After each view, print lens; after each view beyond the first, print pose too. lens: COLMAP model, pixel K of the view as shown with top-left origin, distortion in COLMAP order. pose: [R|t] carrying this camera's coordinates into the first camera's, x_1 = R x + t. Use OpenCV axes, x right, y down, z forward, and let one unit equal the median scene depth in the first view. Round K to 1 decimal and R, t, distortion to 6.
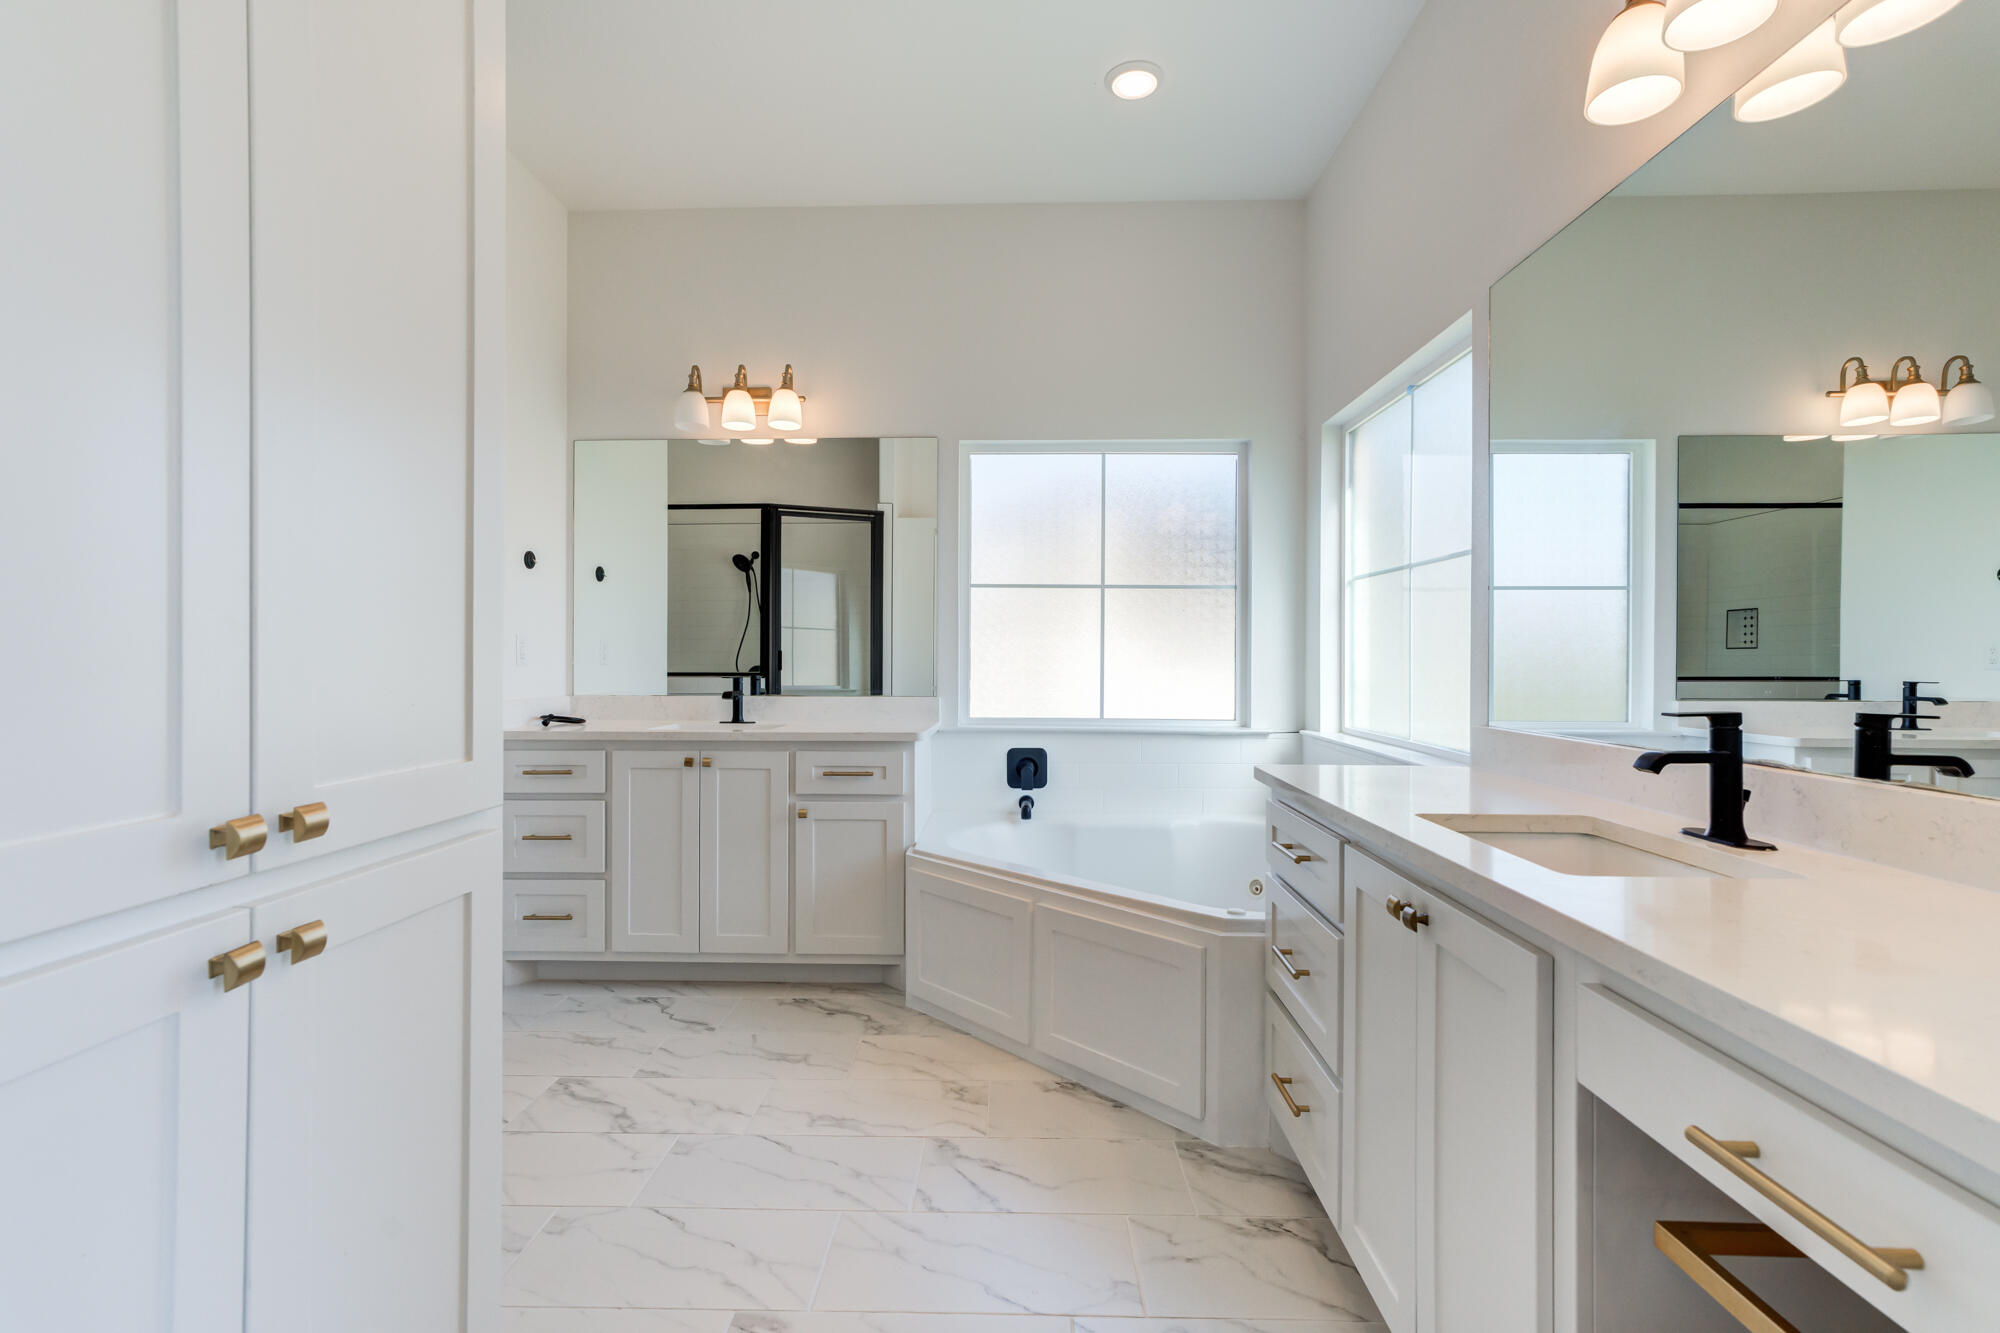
lens RADIAL K [[909.3, 0, 990.4], [0, 909.3, 663.0], [0, 0, 1]] dist [0.003922, 0.000940]
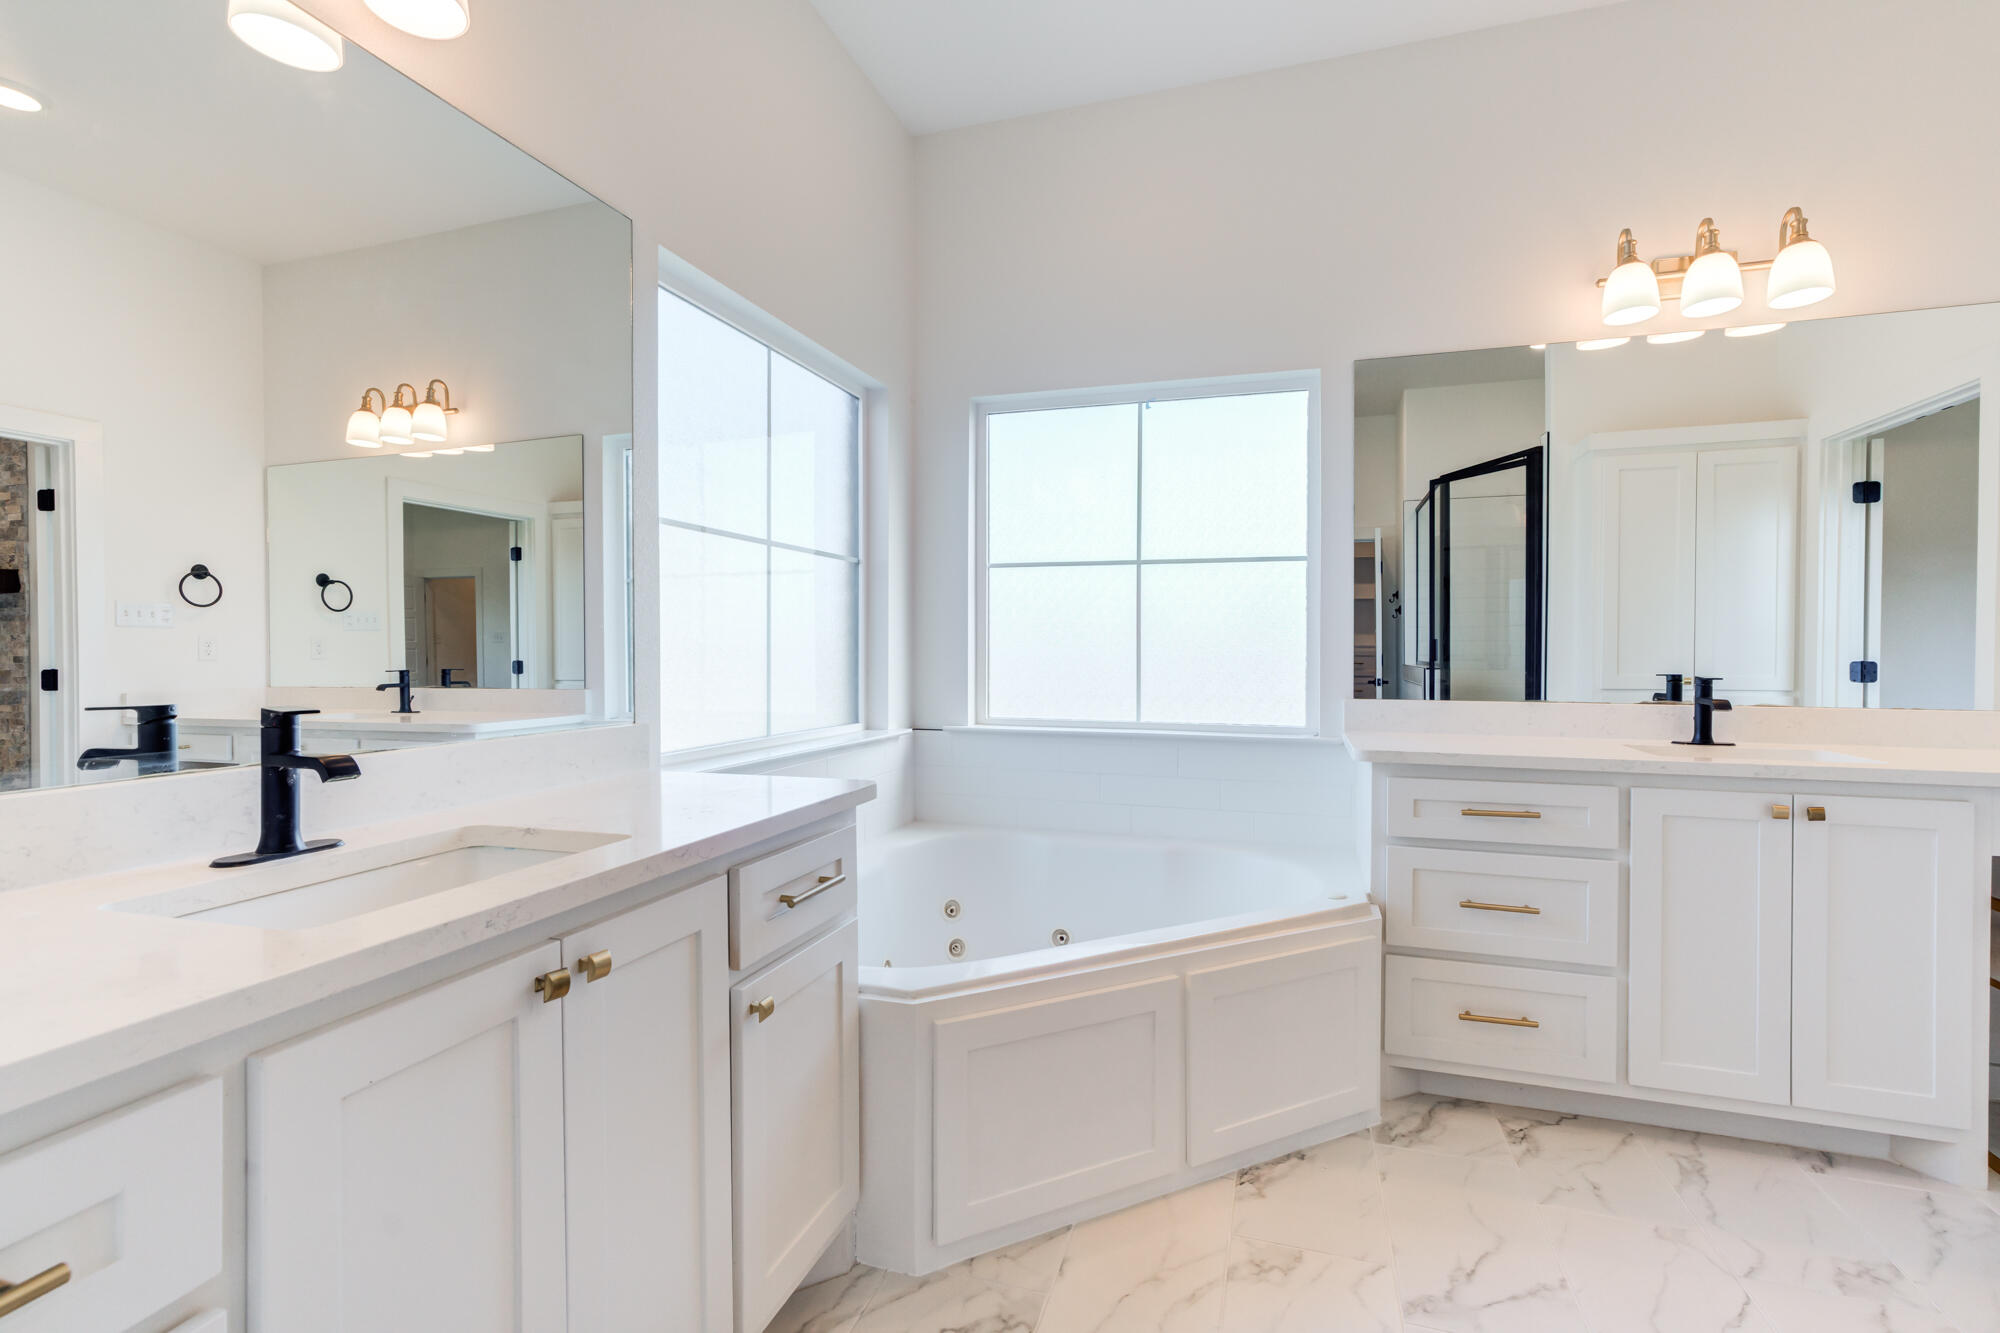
lens RADIAL K [[909.3, 0, 989.9], [0, 909.3, 653.9], [0, 0, 1]] dist [0.003922, 0.000940]
pose [[0.292781, -0.003302, 0.956174, -0.765850], [0.012827, 0.999918, -0.000474, -0.004388], [-0.956093, 0.012404, 0.292799, 0.989918]]
